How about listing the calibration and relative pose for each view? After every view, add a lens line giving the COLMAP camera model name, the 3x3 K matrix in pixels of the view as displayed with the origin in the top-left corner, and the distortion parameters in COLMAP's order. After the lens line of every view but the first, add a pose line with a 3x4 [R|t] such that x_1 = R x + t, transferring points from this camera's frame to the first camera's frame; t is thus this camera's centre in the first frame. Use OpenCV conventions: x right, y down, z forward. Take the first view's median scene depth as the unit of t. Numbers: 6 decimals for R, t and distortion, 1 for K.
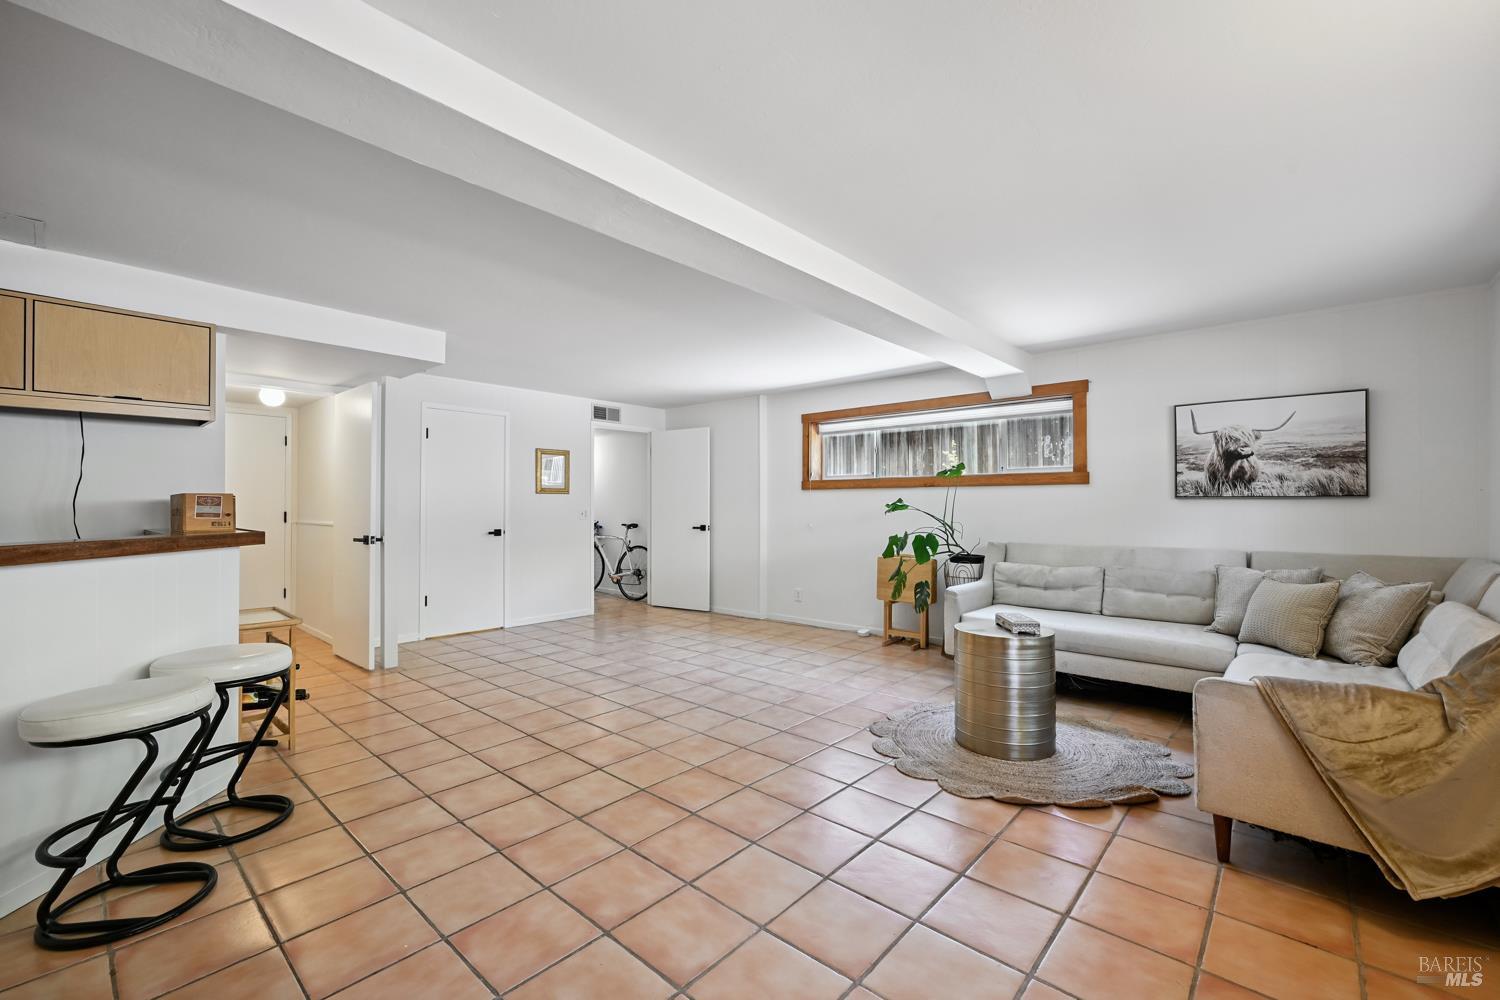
lens RADIAL K [[640.9, 0, 738.2], [0, 640.9, 501.7], [0, 0, 1]] dist [0.000903, 0.000291]
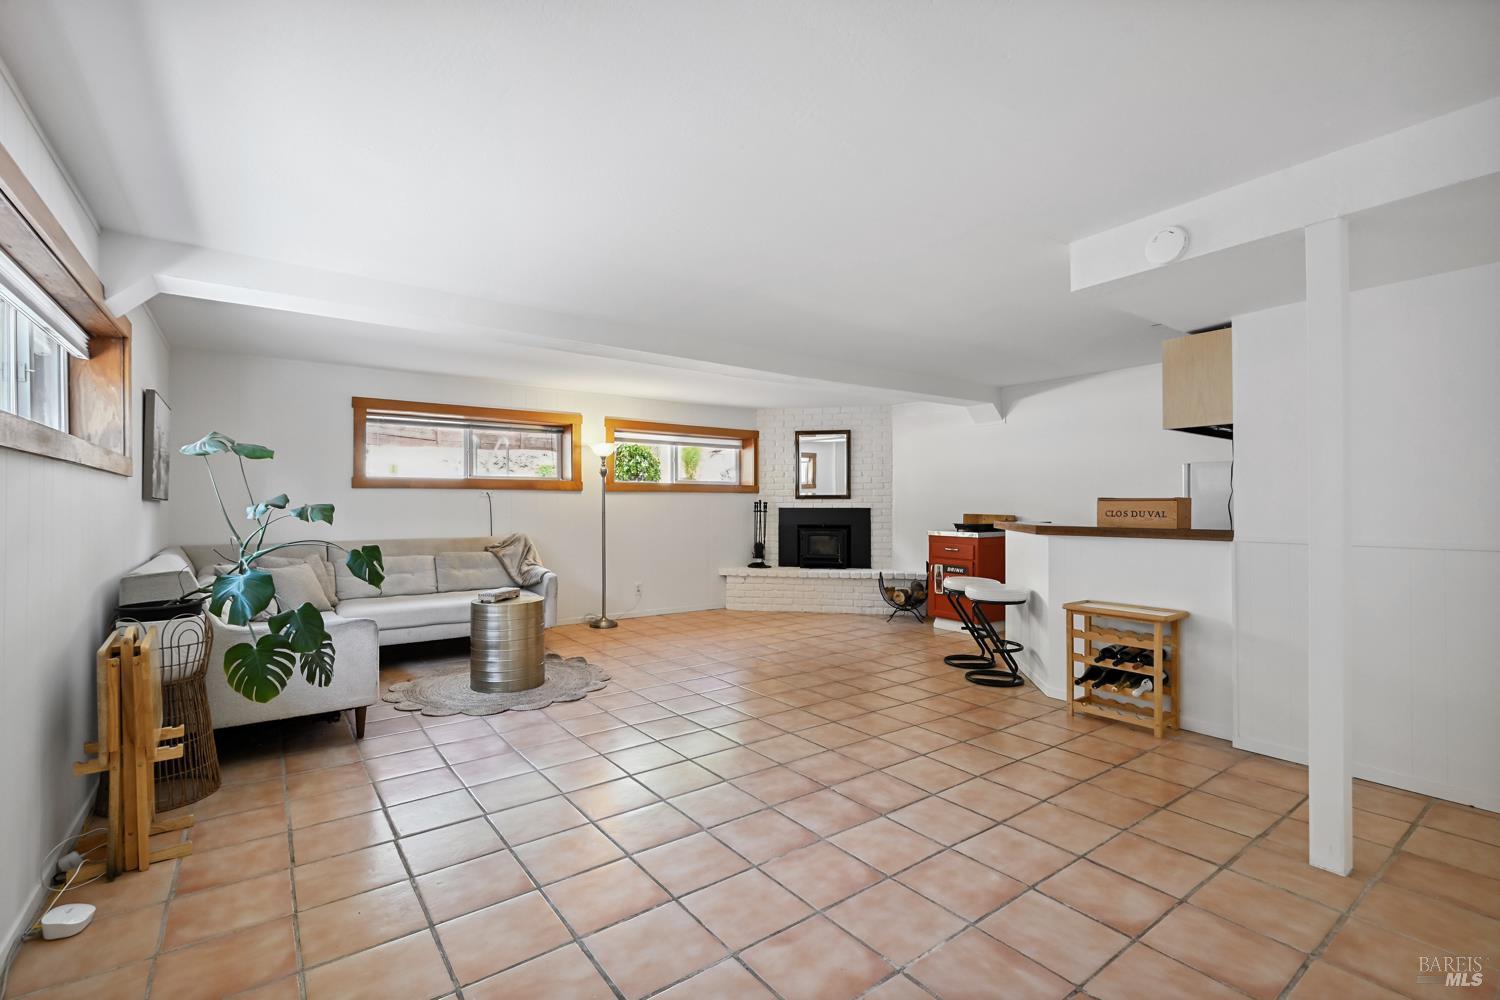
lens RADIAL K [[661.3, 0, 742.1], [0, 661.3, 503.5], [0, 0, 1]] dist [0.001061, 0.000030]
pose [[-0.981245, 0.002731, 0.192743, -0.429752], [0.001058, 0.999961, -0.008783, 0.012882], [-0.192759, -0.008414, -0.981210, 2.875069]]
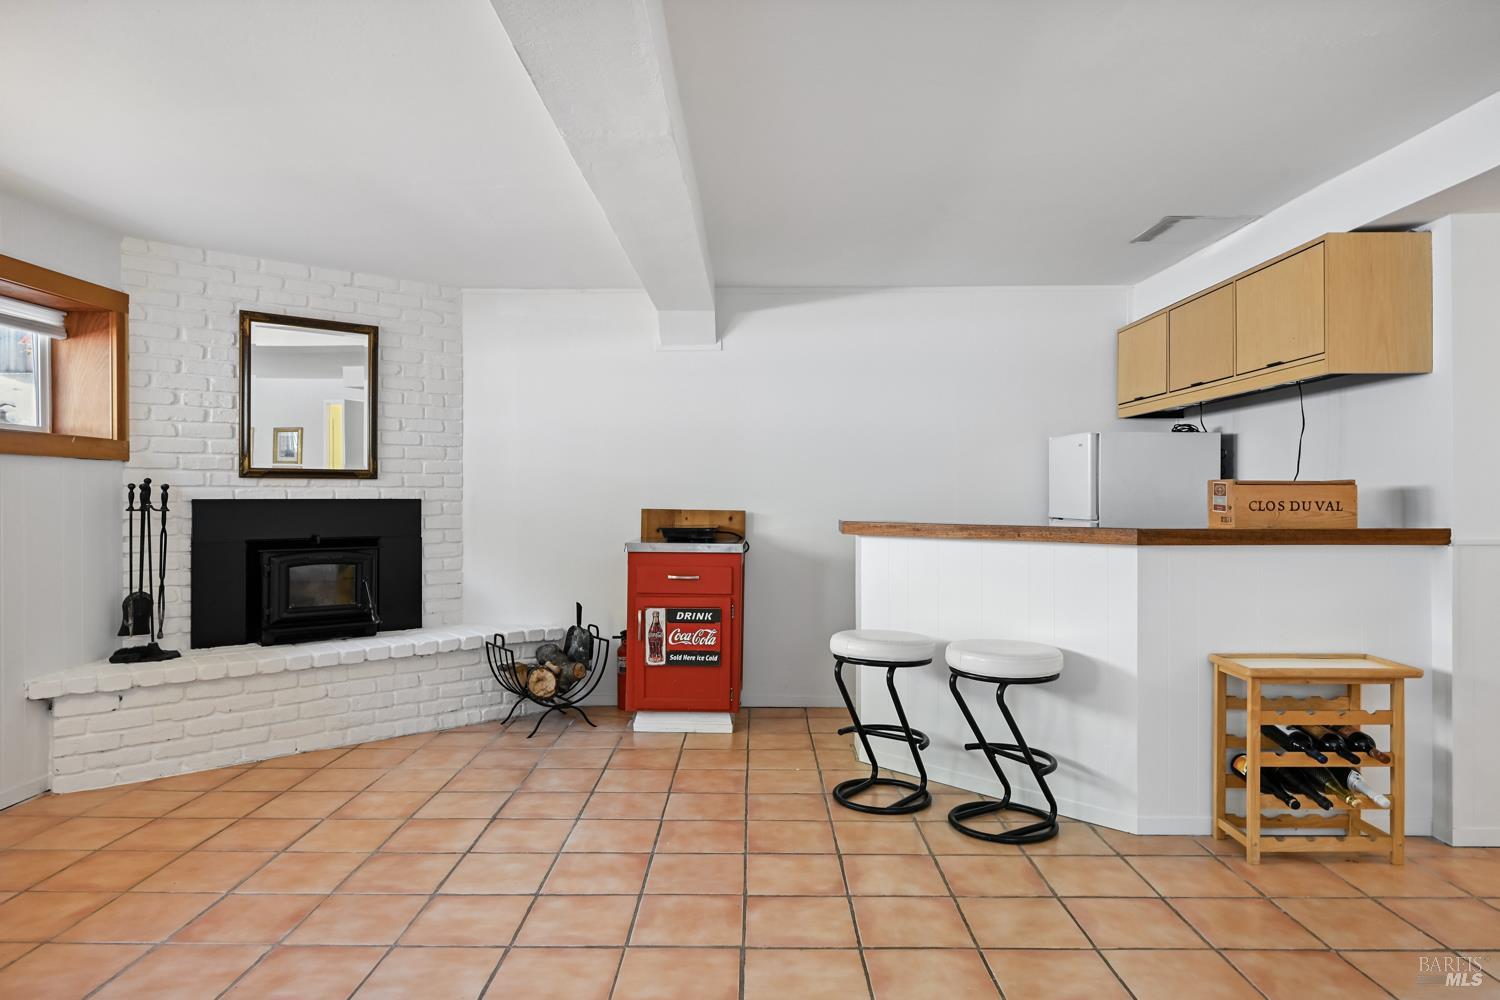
lens RADIAL K [[910.9, 0, 749.9], [0, 910.9, 499.0], [0, 0, 1]] dist [-0.002140, -0.000735]
pose [[-0.740565, 0.005934, -0.671958, 0.391934], [0.005838, 0.999980, 0.002396, 0.006775], [0.671959, -0.002148, -0.740585, 1.683636]]
